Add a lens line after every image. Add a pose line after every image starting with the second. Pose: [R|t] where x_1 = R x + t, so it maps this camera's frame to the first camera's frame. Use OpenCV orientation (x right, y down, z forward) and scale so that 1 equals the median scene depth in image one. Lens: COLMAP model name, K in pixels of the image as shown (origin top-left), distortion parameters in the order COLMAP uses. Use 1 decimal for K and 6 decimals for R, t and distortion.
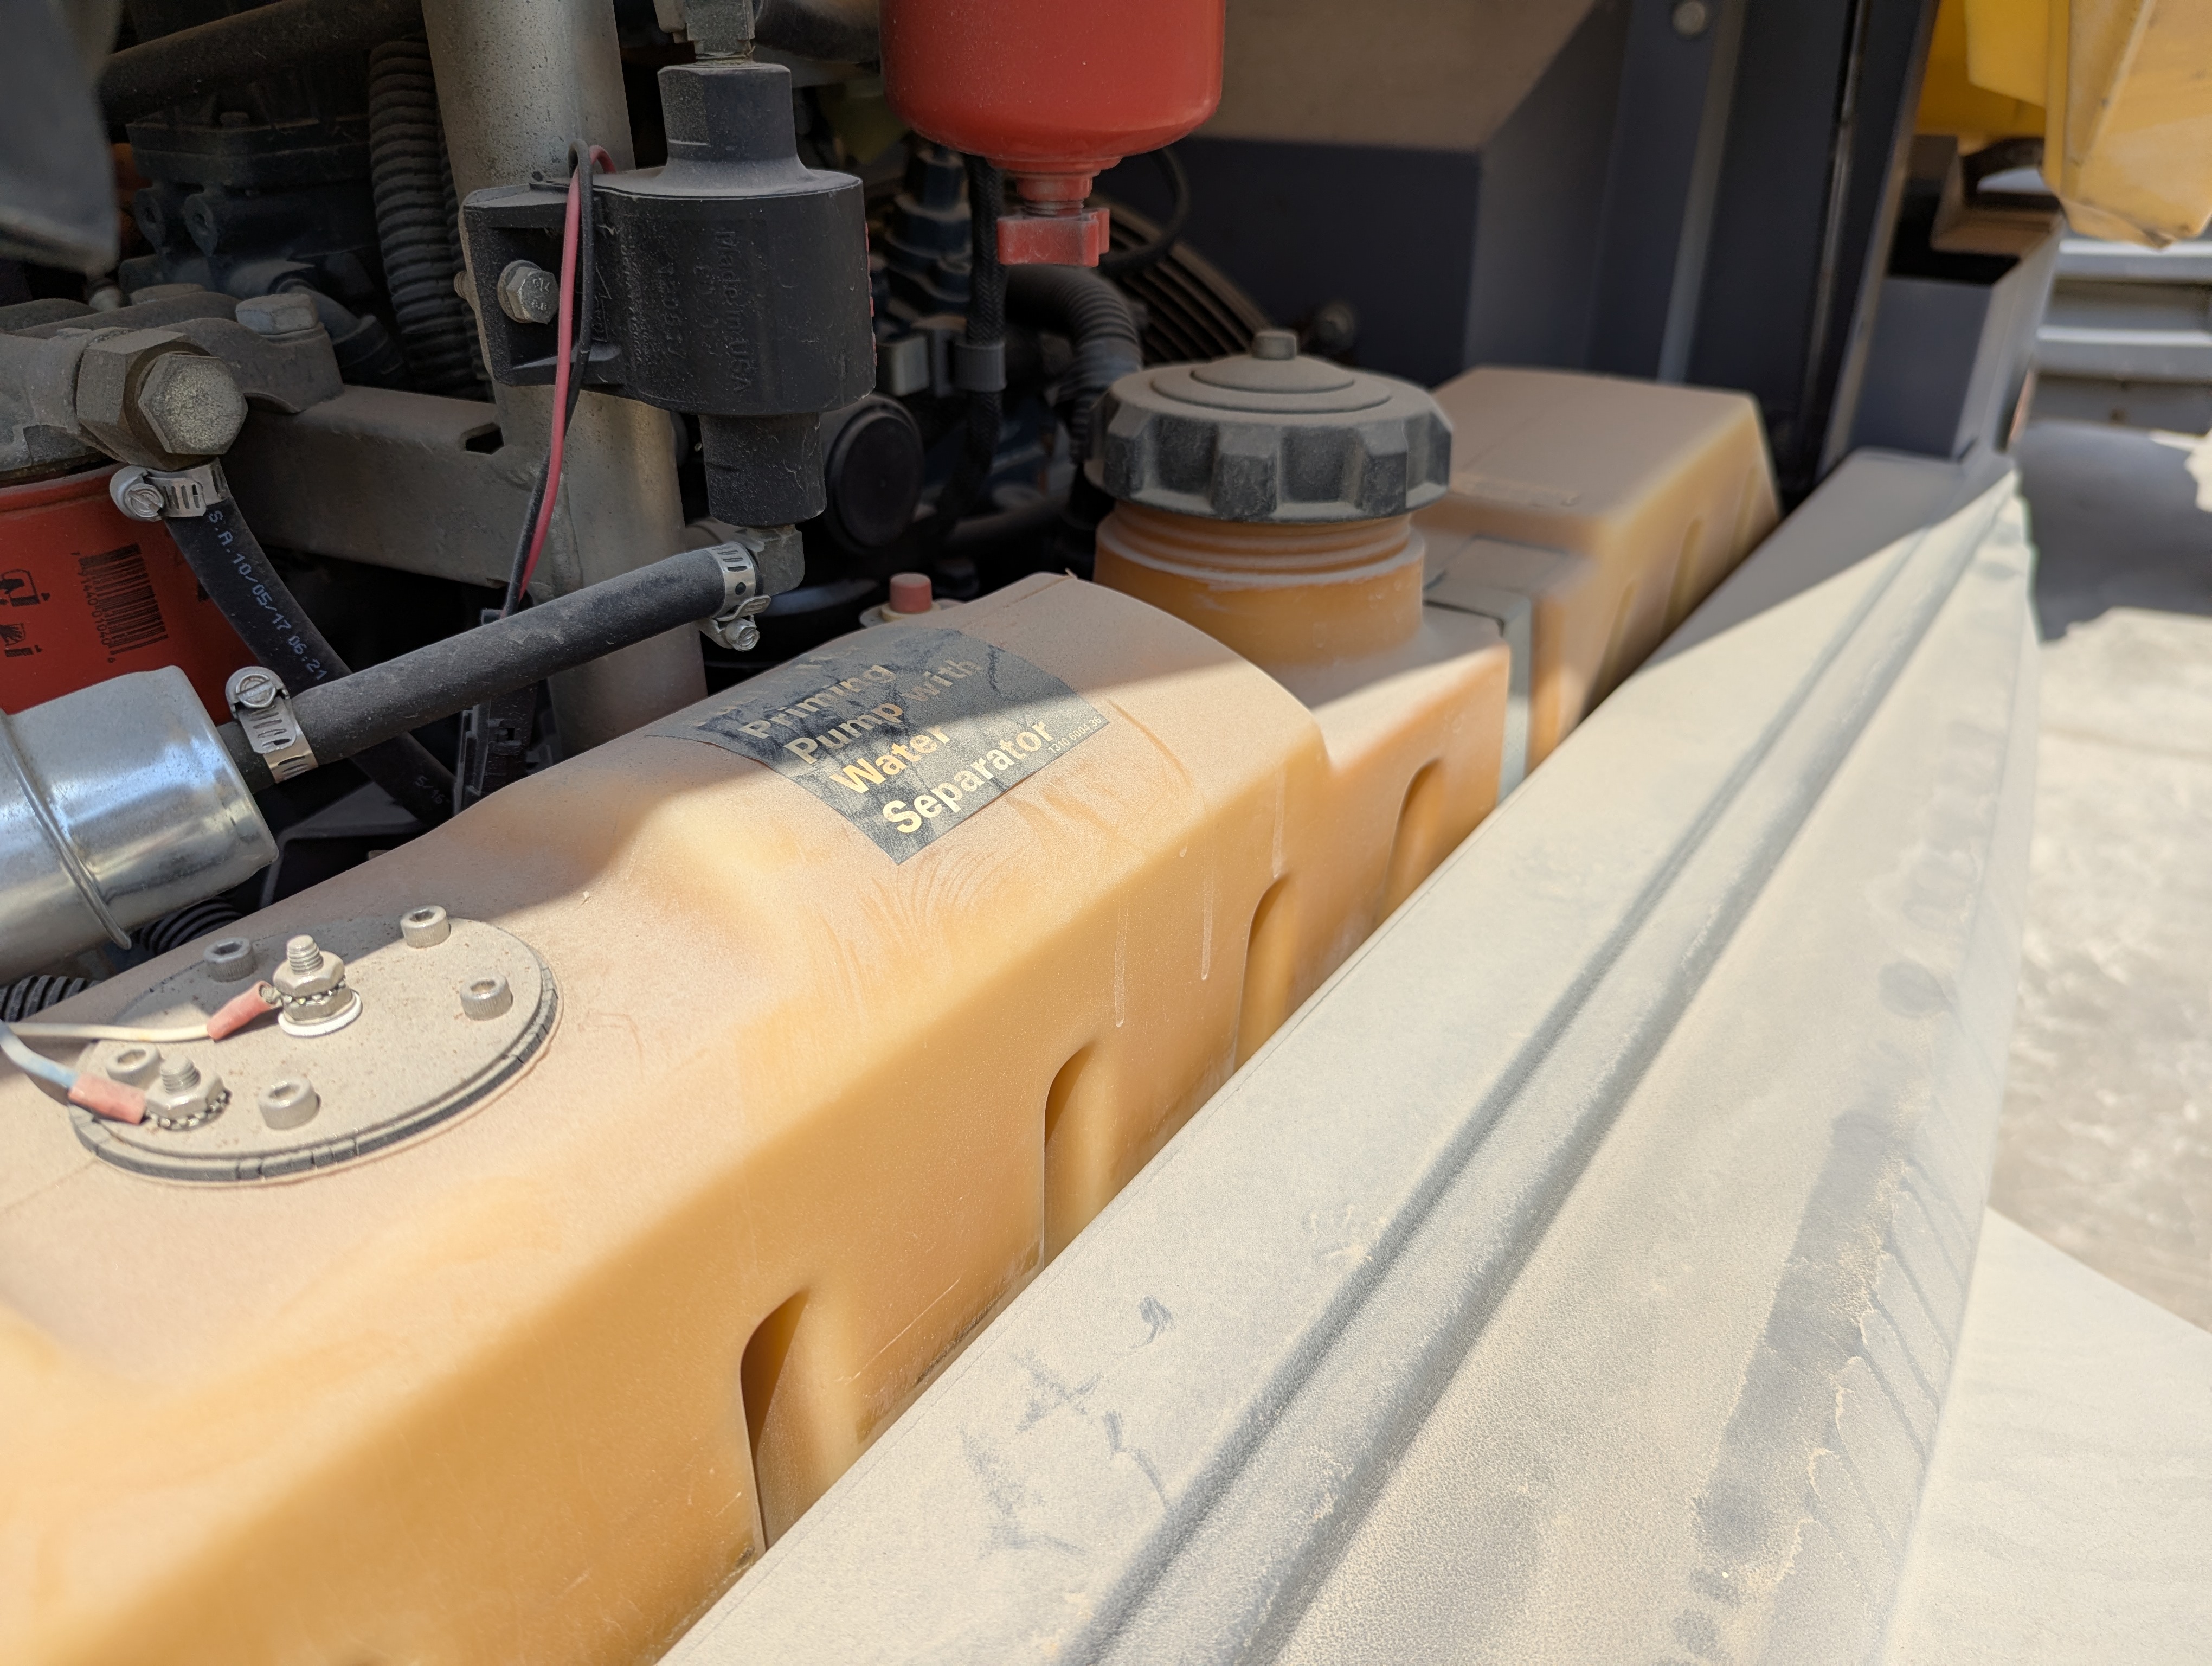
lens RADIAL K [[1584.3, 0, 1046.1], [0, 1584.3, 849.7], [0, 0, 1]] dist [0.040663, -0.036979]
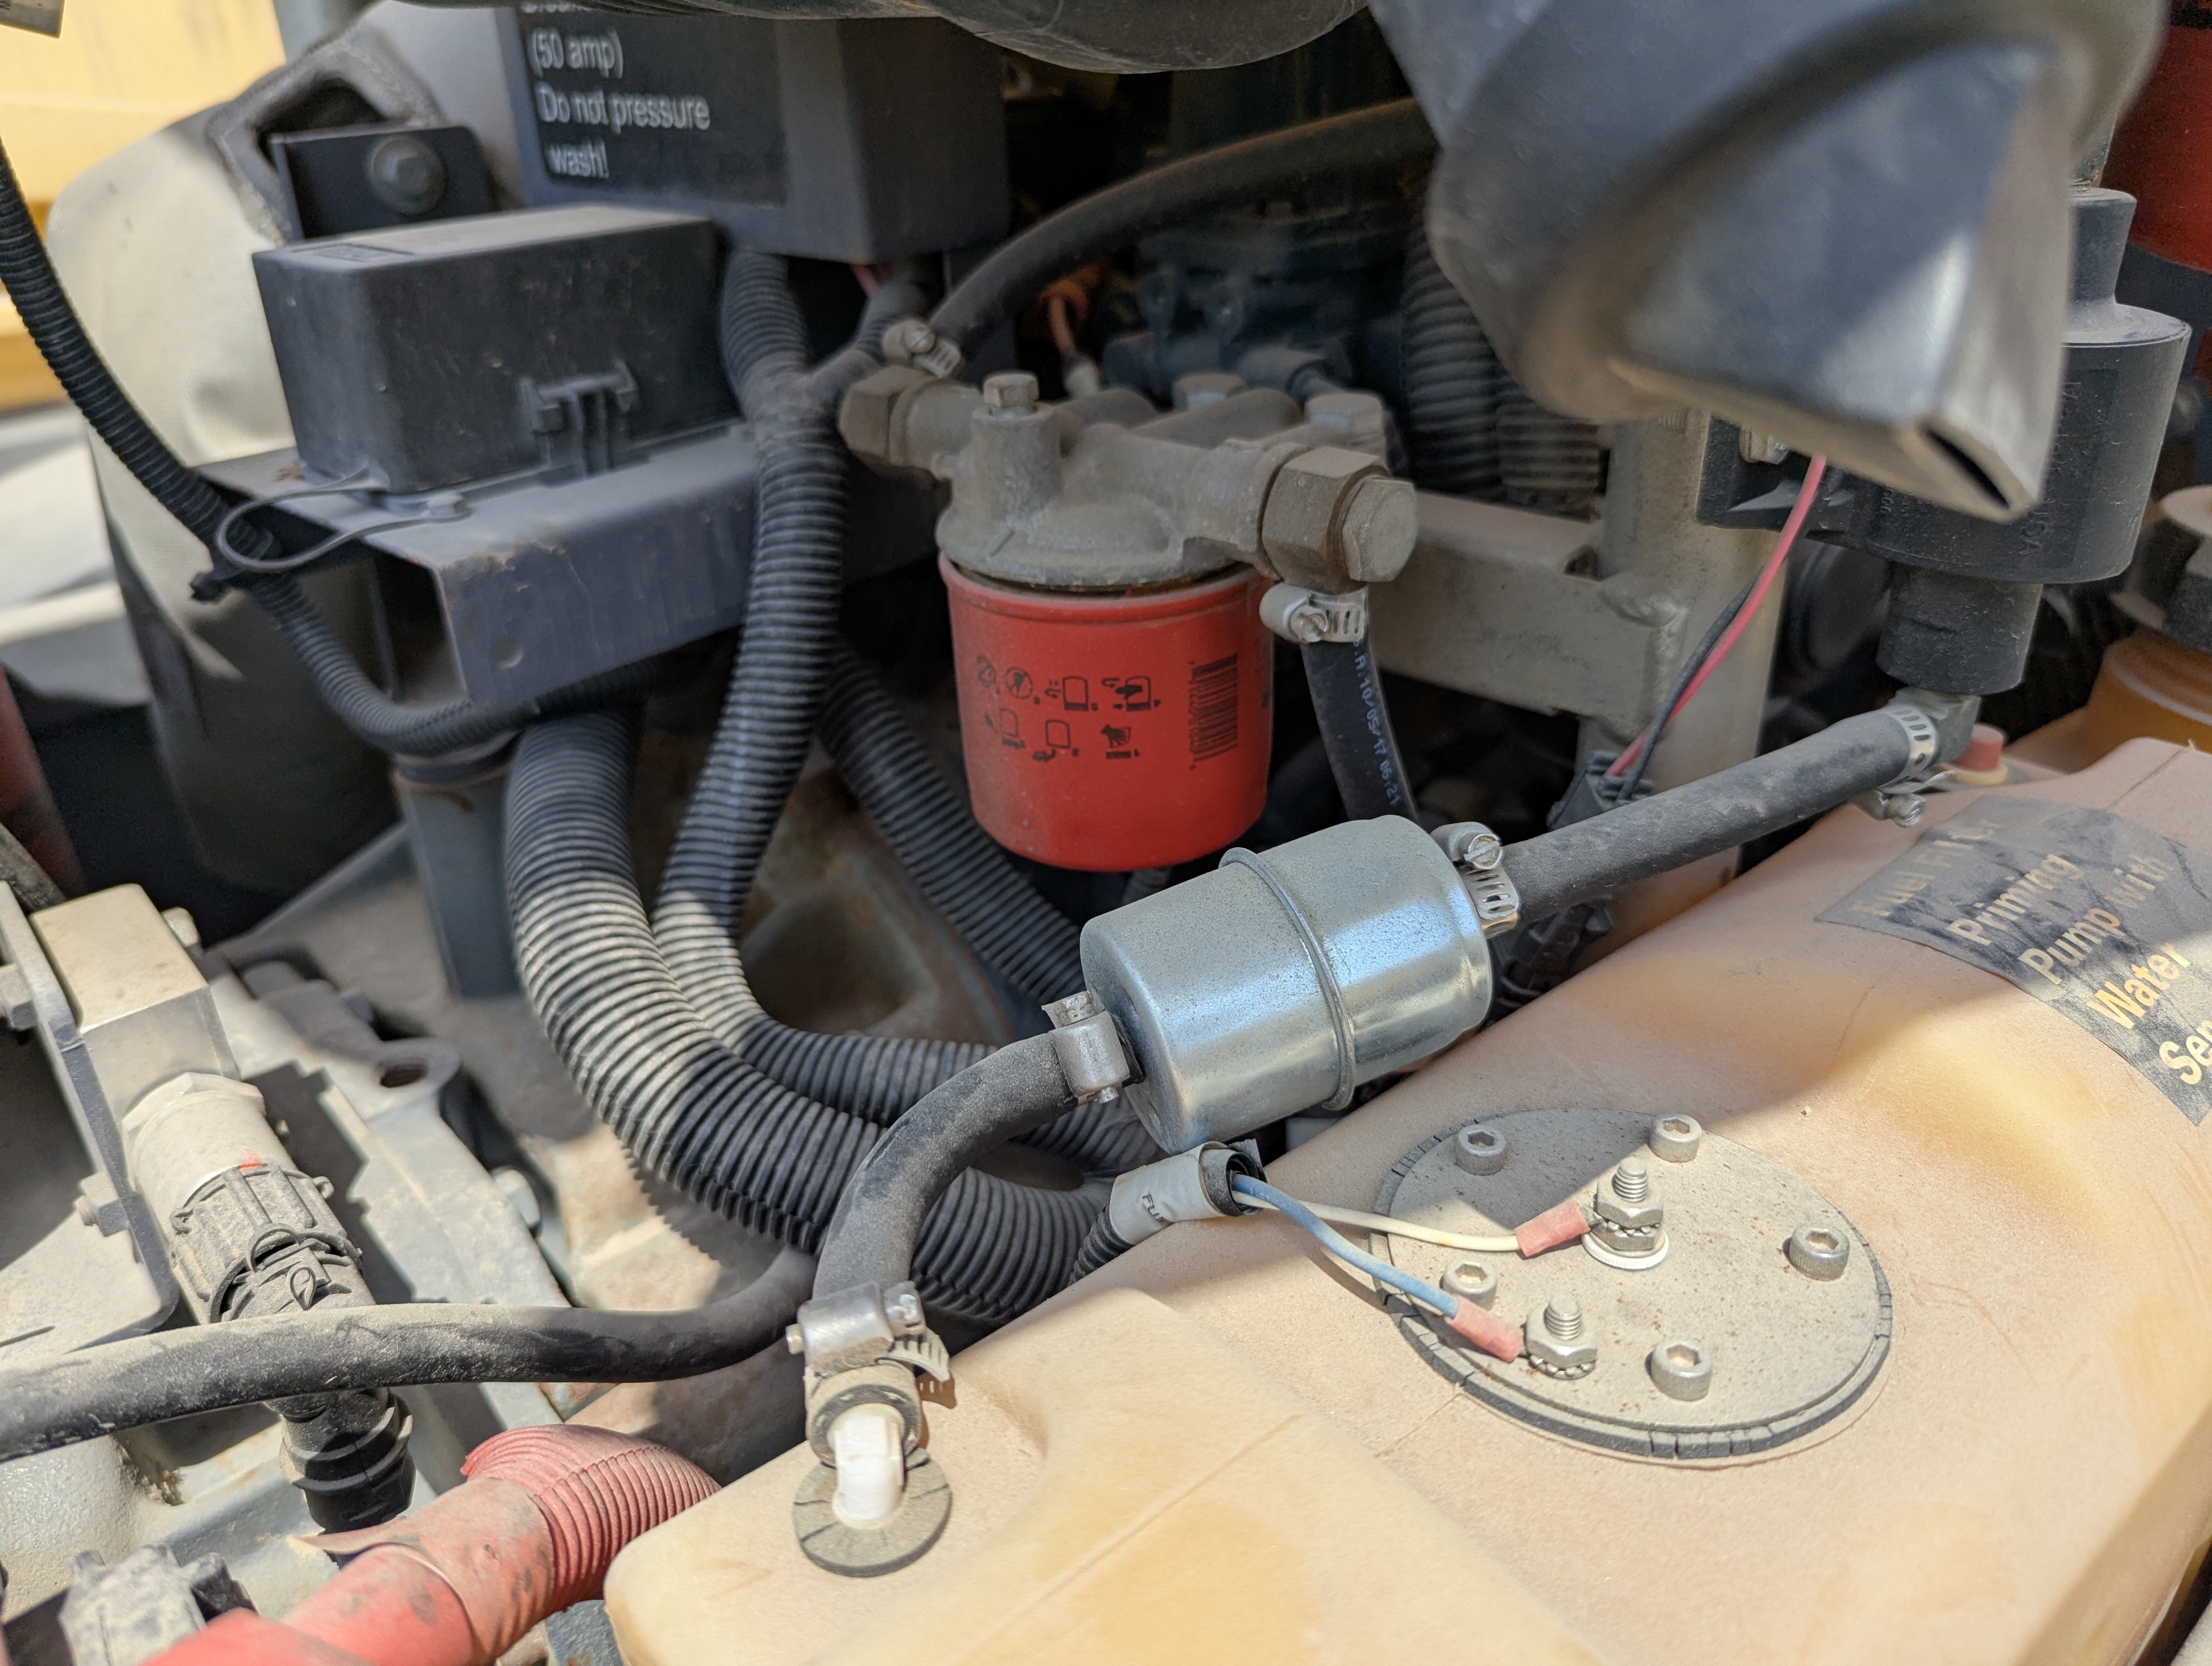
lens RADIAL K [[1584.3, 0, 1108.2], [0, 1584.3, 839.2], [0, 0, 1]] dist [0.040663, -0.036979]
pose [[0.971954, 0.105636, -0.210112, -0.470269], [-0.107912, 0.994160, 0.000633, -0.076532], [0.208952, 0.022058, 0.977677, 0.036203]]
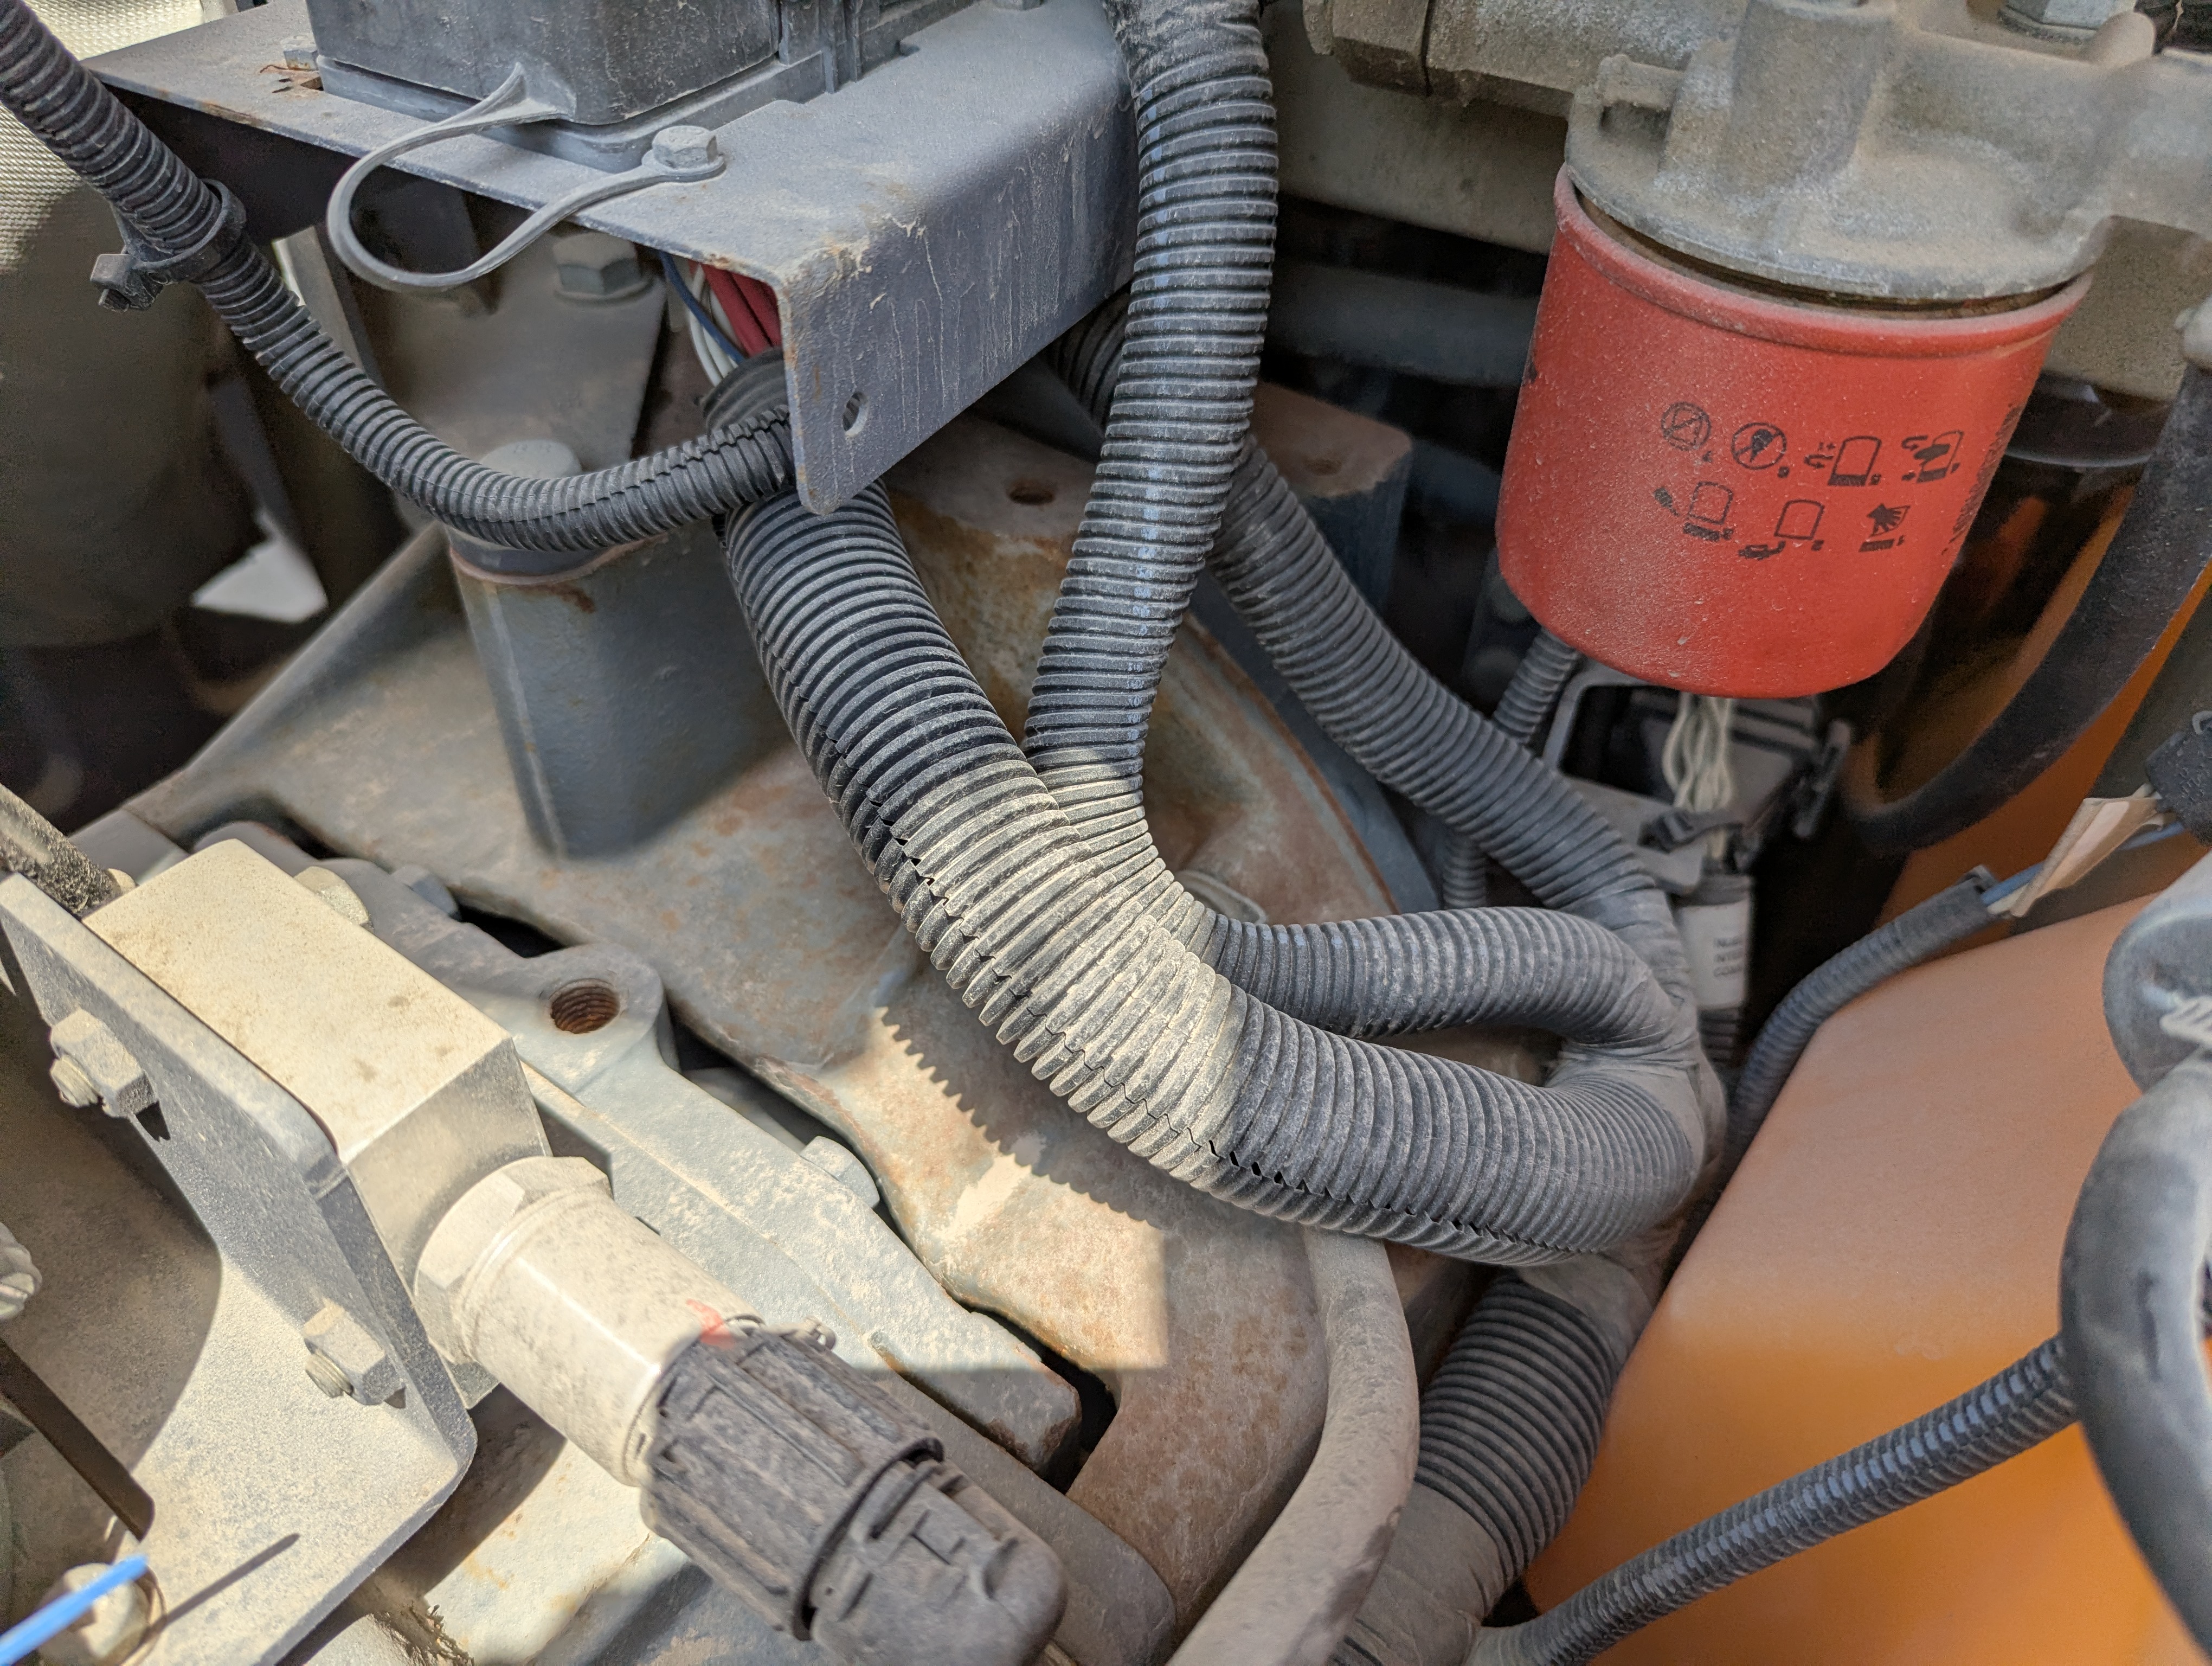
lens RADIAL K [[1584.3, 0, 1108.8], [0, 1584.3, 812.4], [0, 0, 1]] dist [0.040663, -0.036979]
pose [[0.997555, 0.047036, 0.051682, -1.078352], [-0.058001, 0.969800, 0.236903, -0.167260], [-0.038978, -0.239322, 0.970158, 0.353121]]
